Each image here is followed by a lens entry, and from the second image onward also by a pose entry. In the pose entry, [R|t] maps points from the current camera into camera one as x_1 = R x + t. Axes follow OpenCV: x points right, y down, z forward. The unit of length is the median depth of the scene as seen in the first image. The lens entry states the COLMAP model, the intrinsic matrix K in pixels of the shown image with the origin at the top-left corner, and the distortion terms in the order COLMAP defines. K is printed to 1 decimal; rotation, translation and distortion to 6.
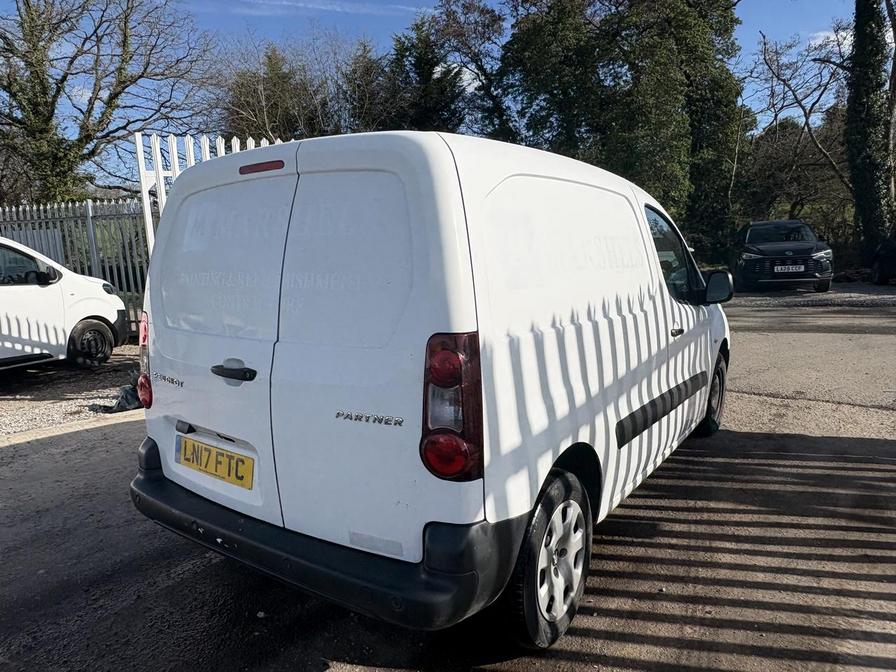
lens RADIAL K [[610.0, 0, 436.6], [0, 610.0, 346.6], [0, 0, 1]] dist [-0.010160, 0.008501]
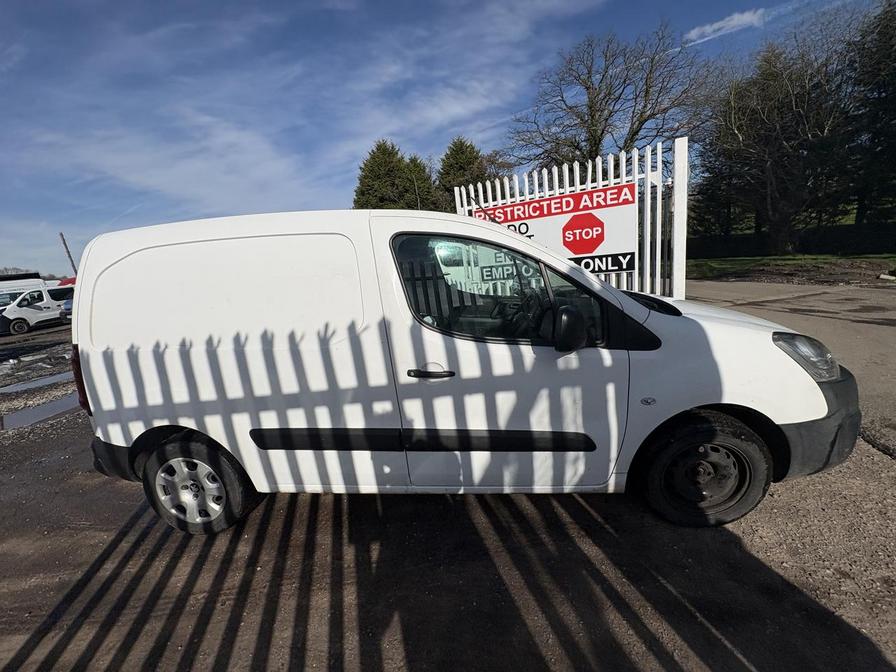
lens RADIAL K [[358.6, 0, 455.3], [0, 358.6, 337.9], [0, 0, 1]] dist [0.002261, -0.000751]
pose [[0.502869, 0.191035, -0.842988, 1.060171], [-0.072266, 0.981149, 0.179235, -0.218083], [0.861336, -0.029212, 0.507195, 0.943854]]
